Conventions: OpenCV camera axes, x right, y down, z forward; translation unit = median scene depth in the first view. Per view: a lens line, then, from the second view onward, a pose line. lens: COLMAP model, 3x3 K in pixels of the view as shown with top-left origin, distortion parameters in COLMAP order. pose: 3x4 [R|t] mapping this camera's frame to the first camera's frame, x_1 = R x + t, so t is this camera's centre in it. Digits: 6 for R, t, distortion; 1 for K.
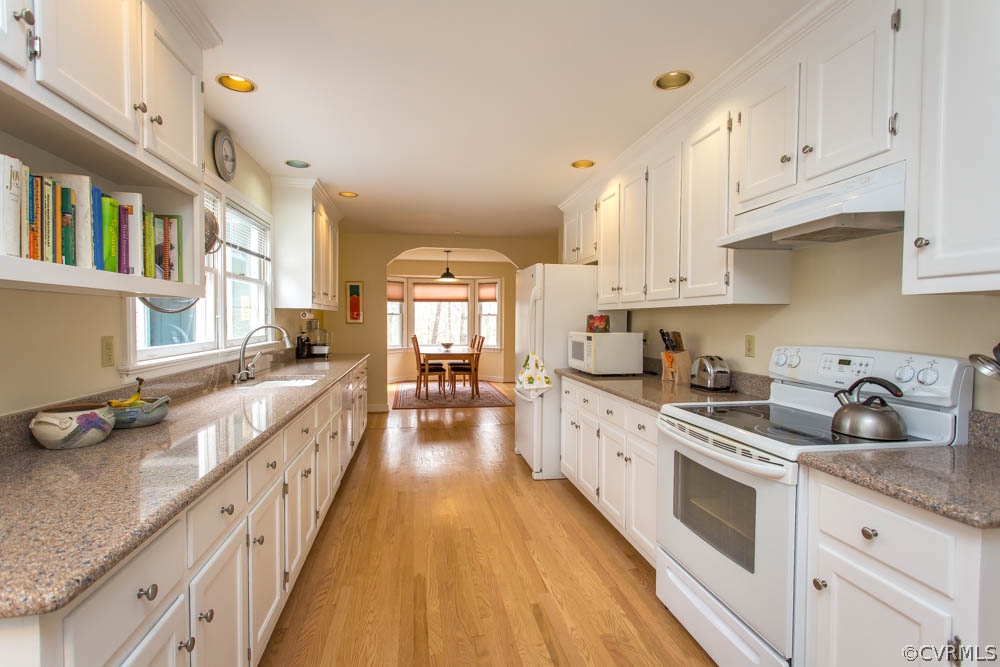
lens RADIAL K [[469.0, 0, 500.0], [0, 469.0, 333.5], [0, 0, 1]] dist [0.002152, 0.000788]
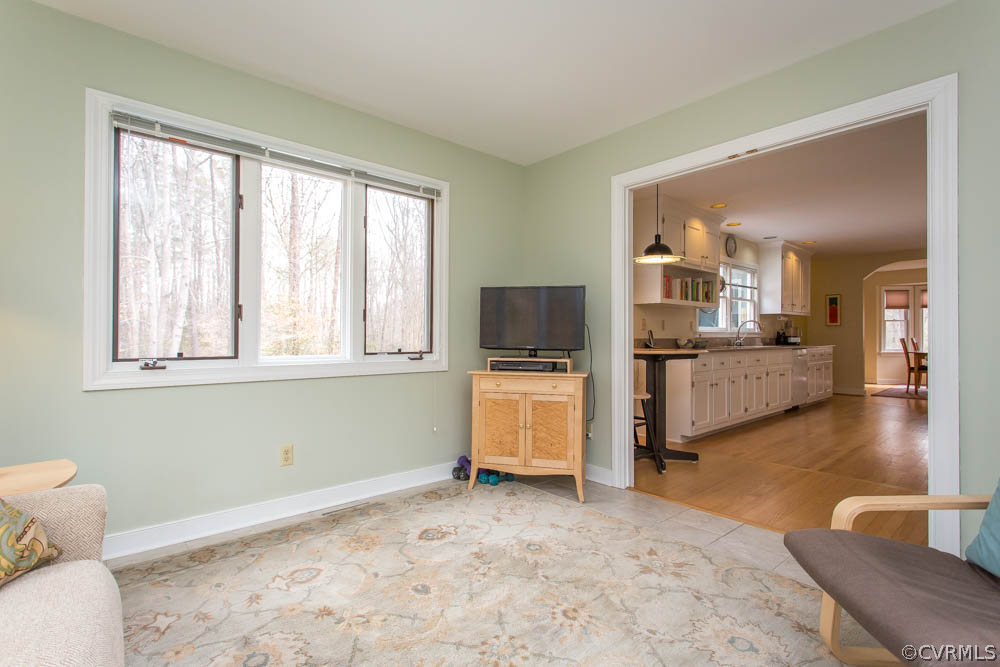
lens RADIAL K [[469.0, 0, 500.0], [0, 469.0, 333.5], [0, 0, 1]] dist [0.002152, 0.000788]
pose [[0.511306, -0.015647, -0.859256, 0.601541], [-0.020396, 0.999332, -0.030335, 0.101758], [0.859157, 0.033035, 0.510645, -0.848939]]
